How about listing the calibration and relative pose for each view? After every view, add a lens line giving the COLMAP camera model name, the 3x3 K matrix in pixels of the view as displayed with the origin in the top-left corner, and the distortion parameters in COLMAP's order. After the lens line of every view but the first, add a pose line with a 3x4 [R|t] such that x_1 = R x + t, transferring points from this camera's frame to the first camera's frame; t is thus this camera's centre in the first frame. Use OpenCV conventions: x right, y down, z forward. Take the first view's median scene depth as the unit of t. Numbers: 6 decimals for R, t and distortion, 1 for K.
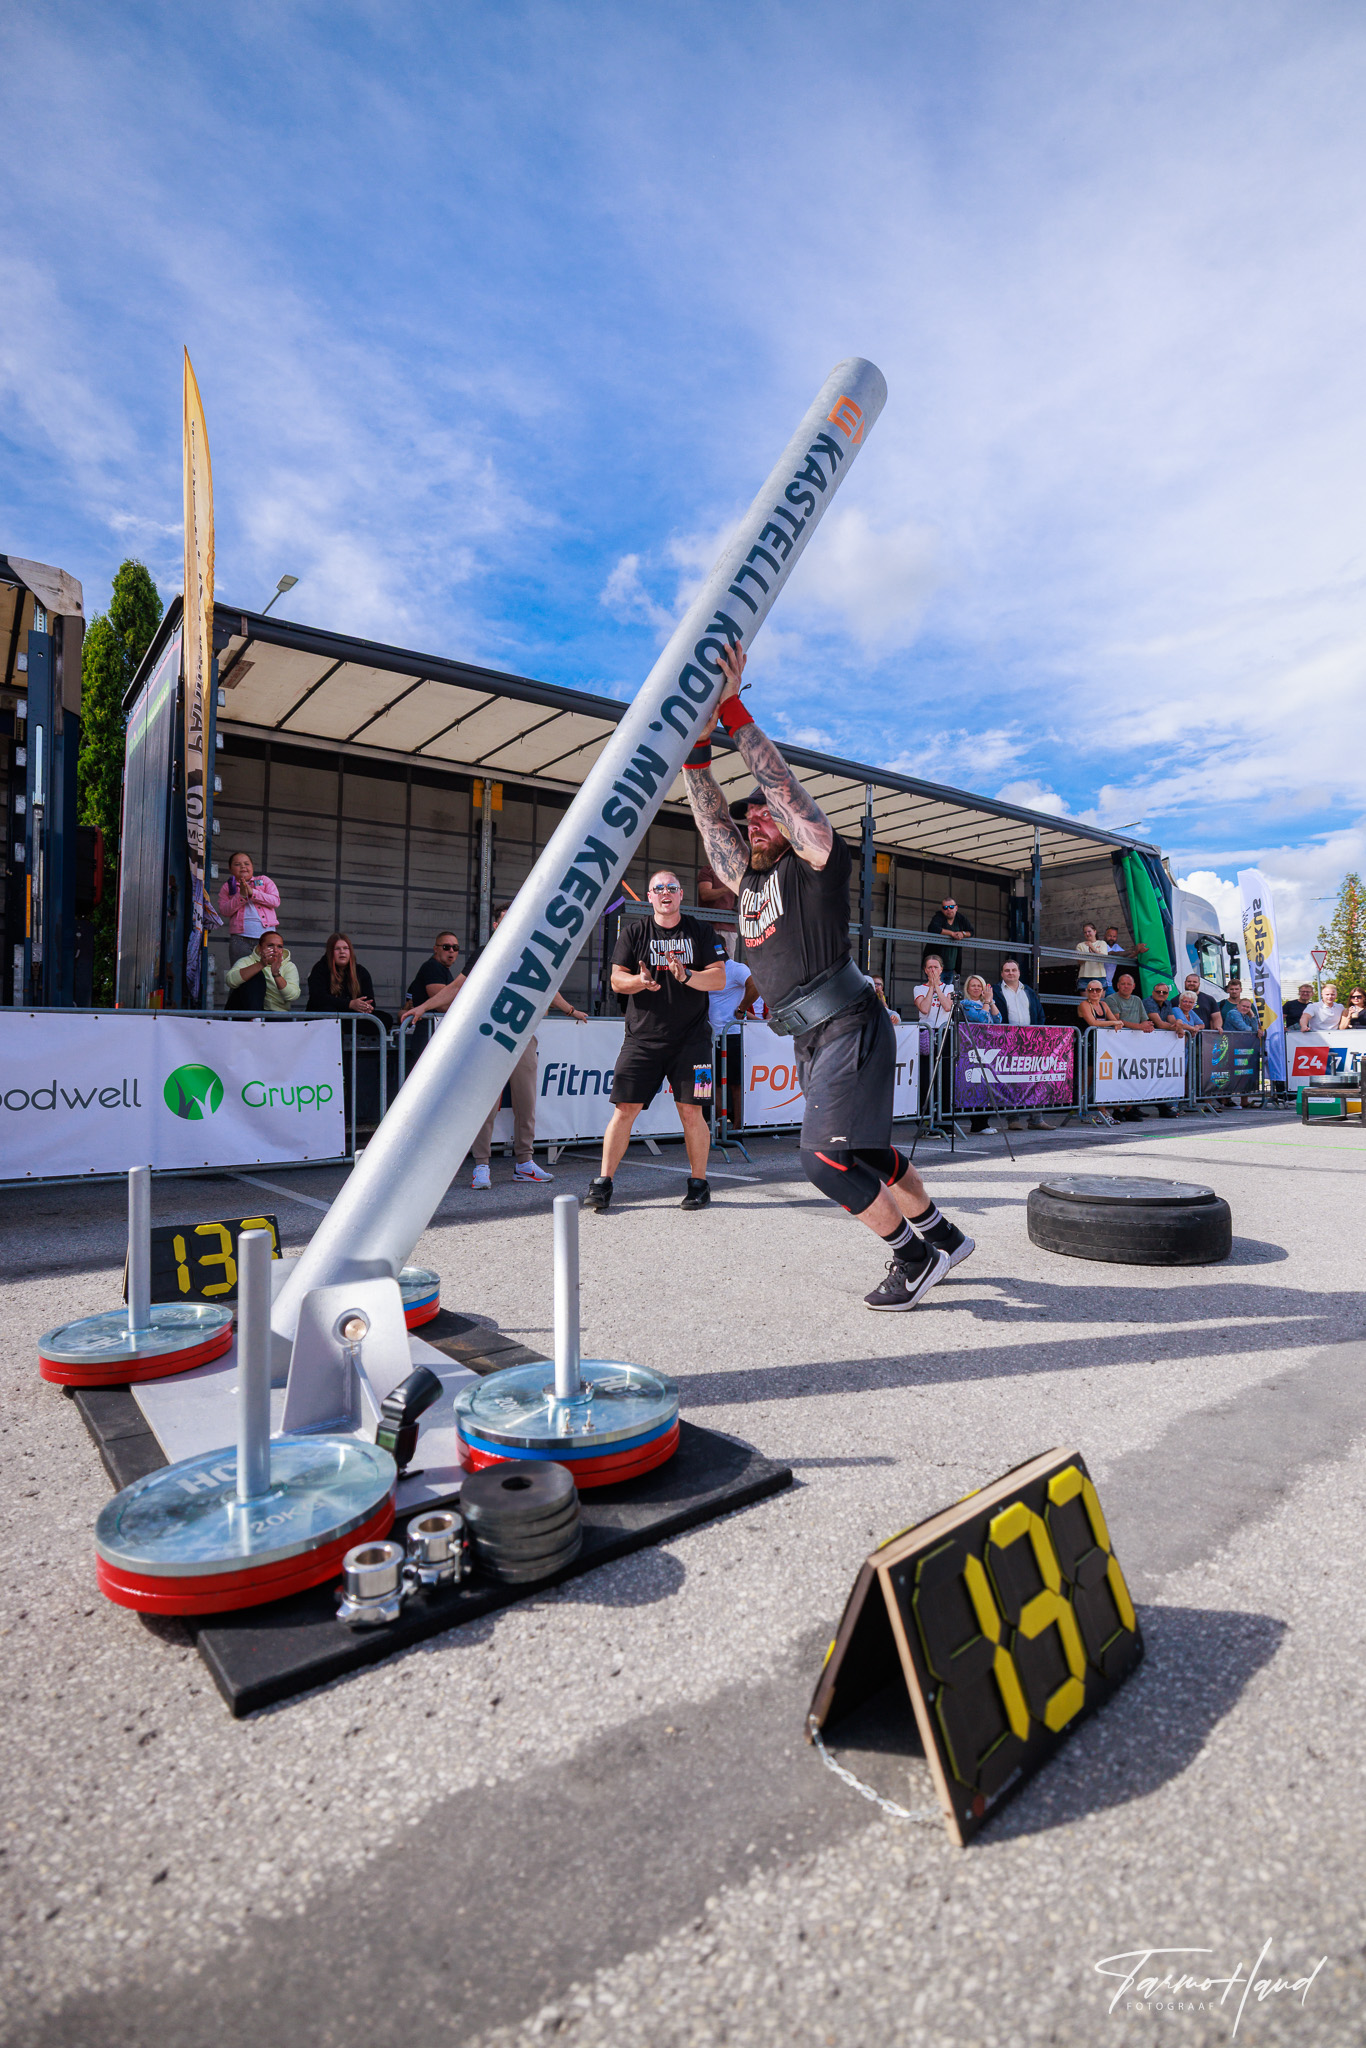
lens RADIAL K [[951.6, 0, 678.7], [0, 951.6, 1025.2], [0, 0, 1]] dist [-0.006034, -0.000028]
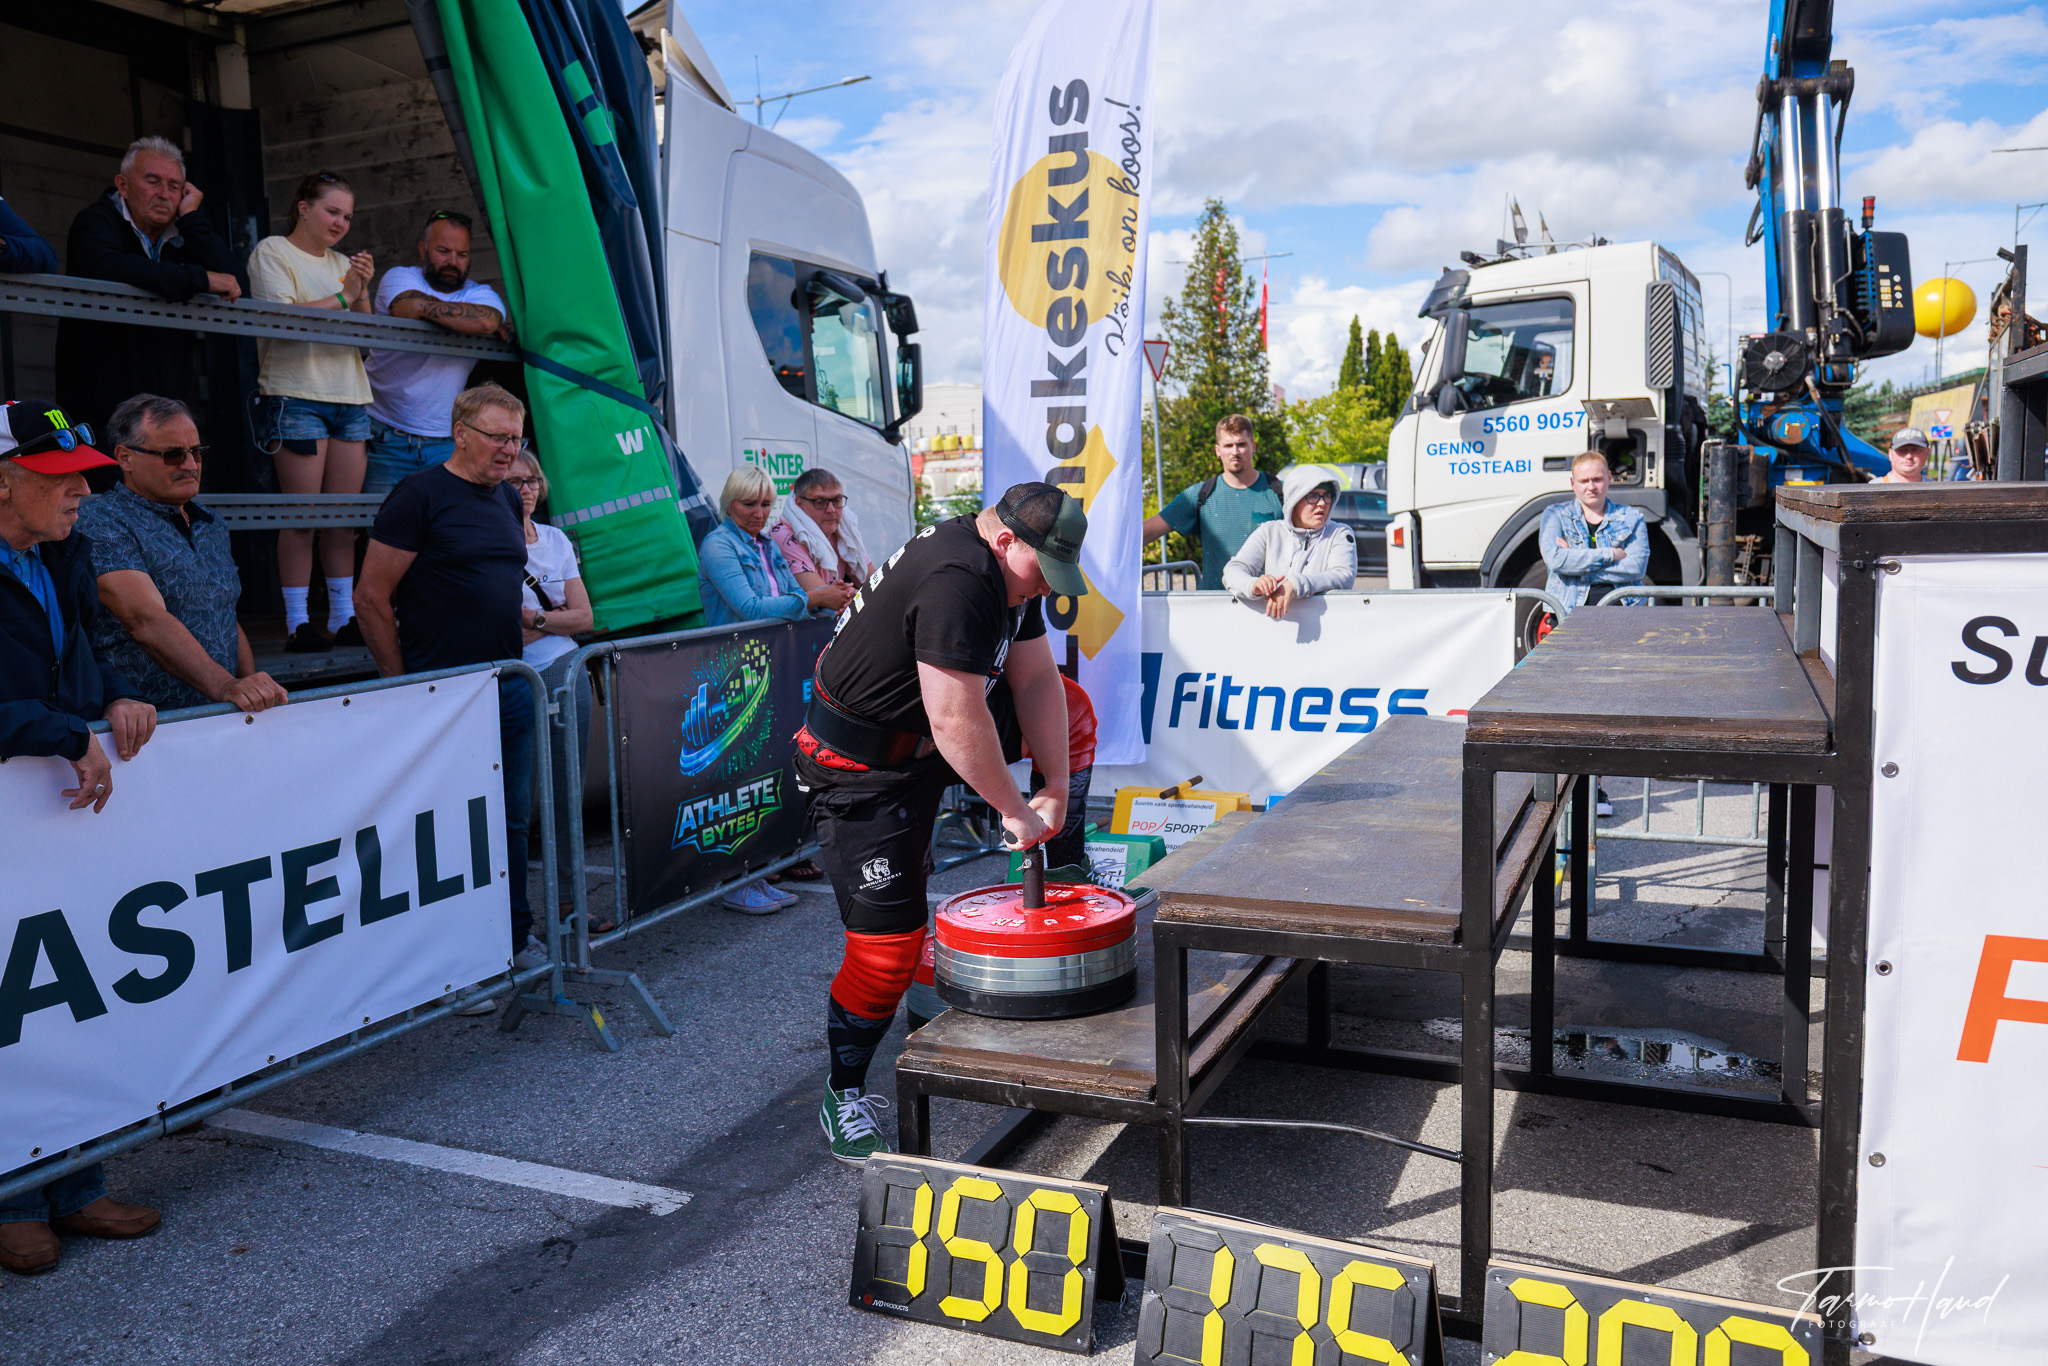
lens RADIAL K [[1562.2, 0, 1015.1], [0, 1562.2, 673.8], [0, 0, 1]] dist [-0.011765, 0.015469]
pose [[0.884365, -0.072356, 0.461153, 0.424576], [0.009554, 0.990512, 0.137091, -0.035351], [-0.466697, -0.116833, 0.876666, 0.573428]]
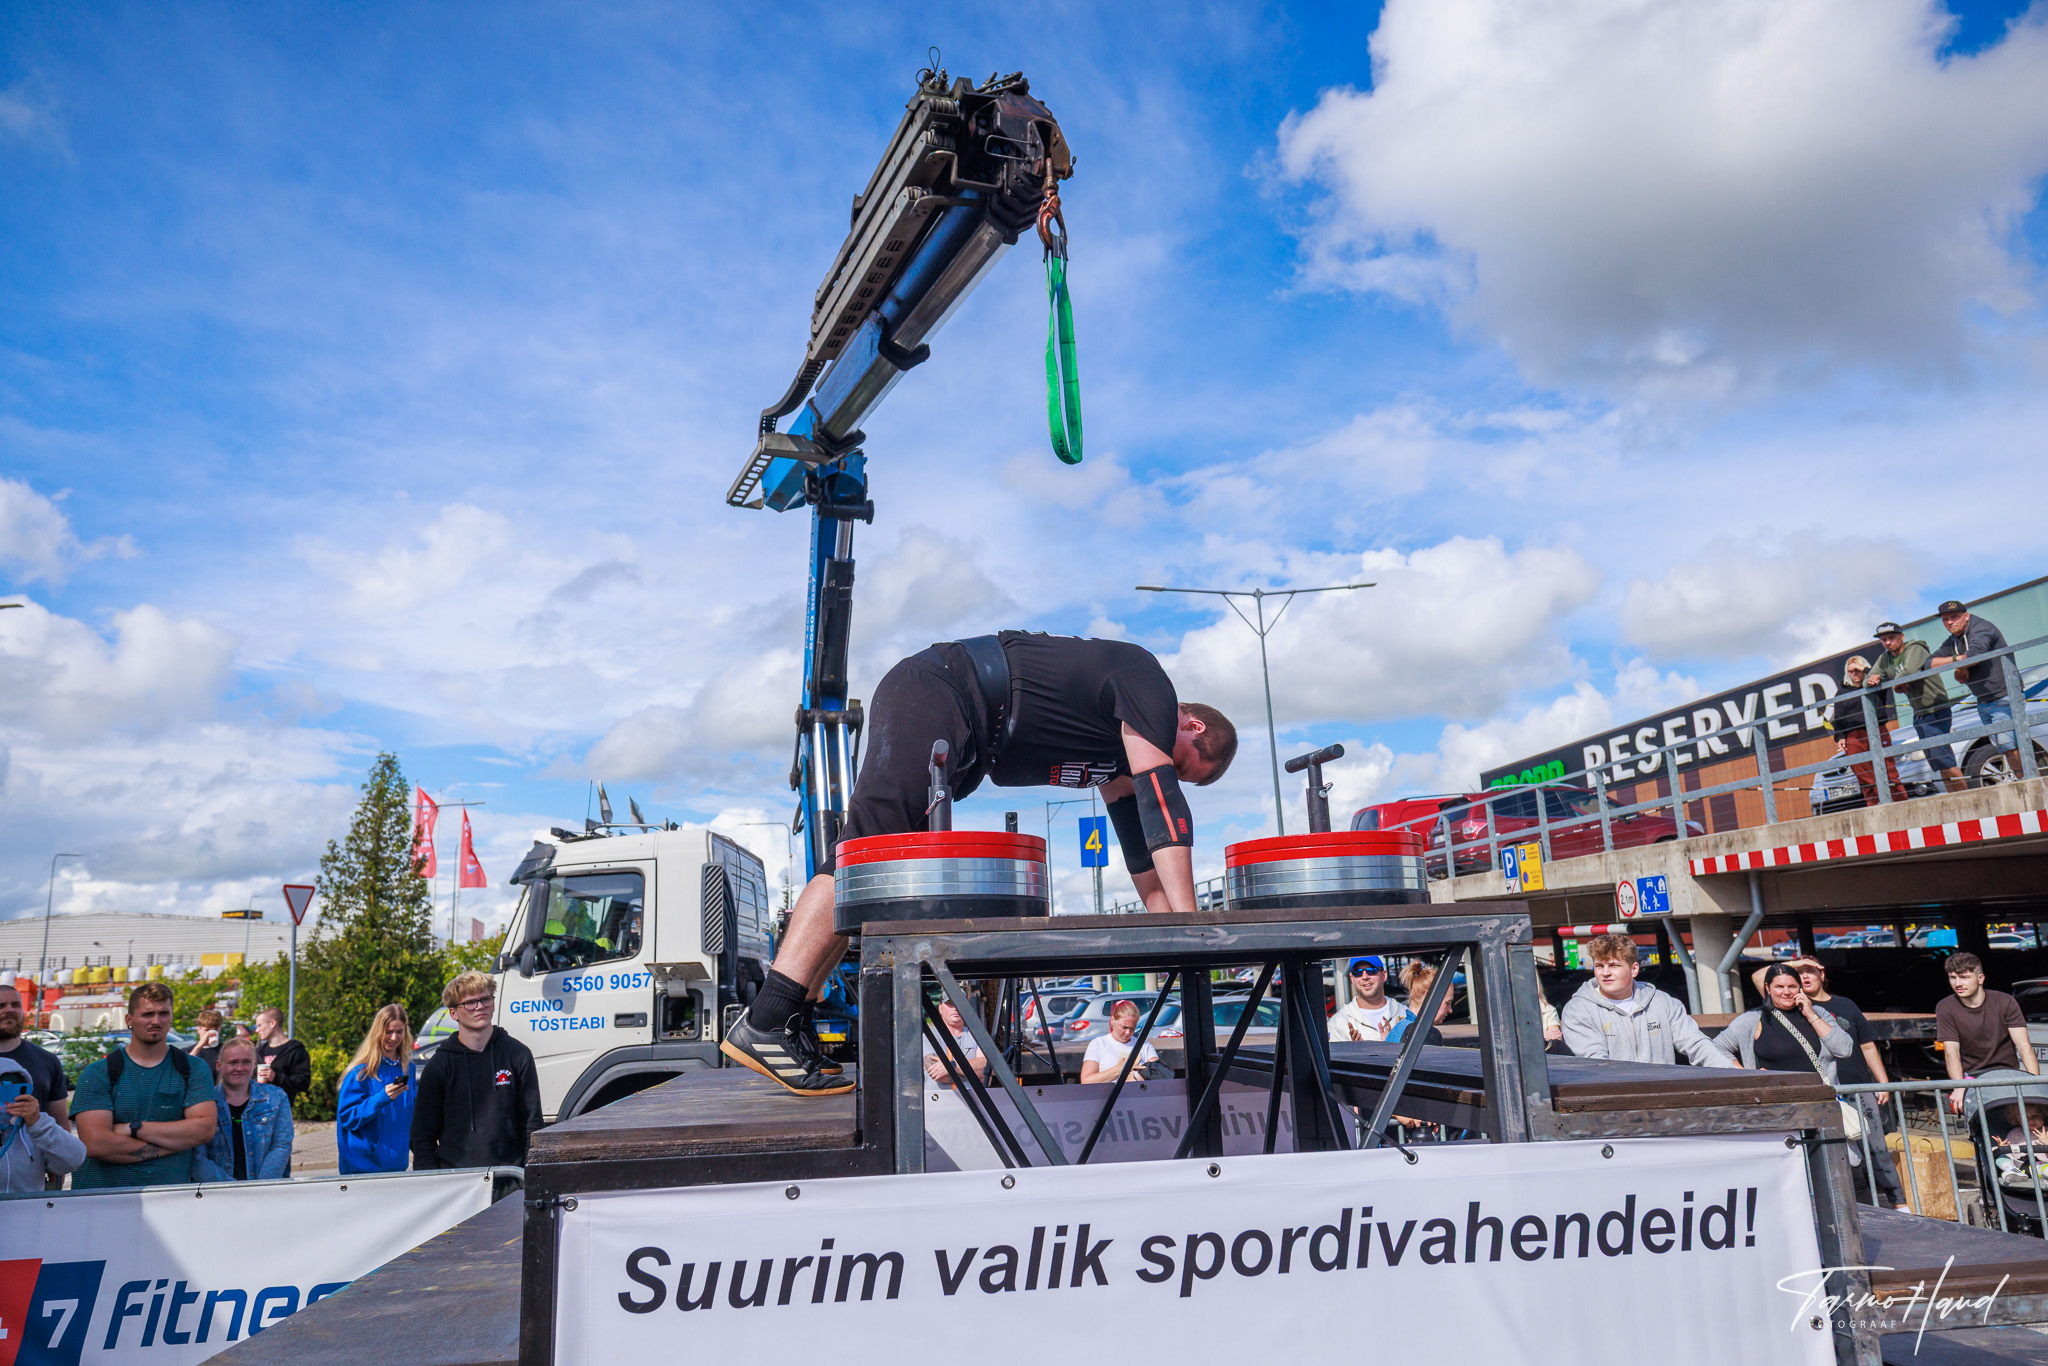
lens RADIAL K [[1399.0, 0, 1015.7], [0, 1399.0, 668.6], [0, 0, 1]] dist [-0.014723, 0.015959]
pose [[0.531775, 0.178539, 0.827852, 0.468199], [0.010816, 0.976014, -0.217440, -0.048754], [-0.846817, 0.124583, 0.517089, 0.538301]]
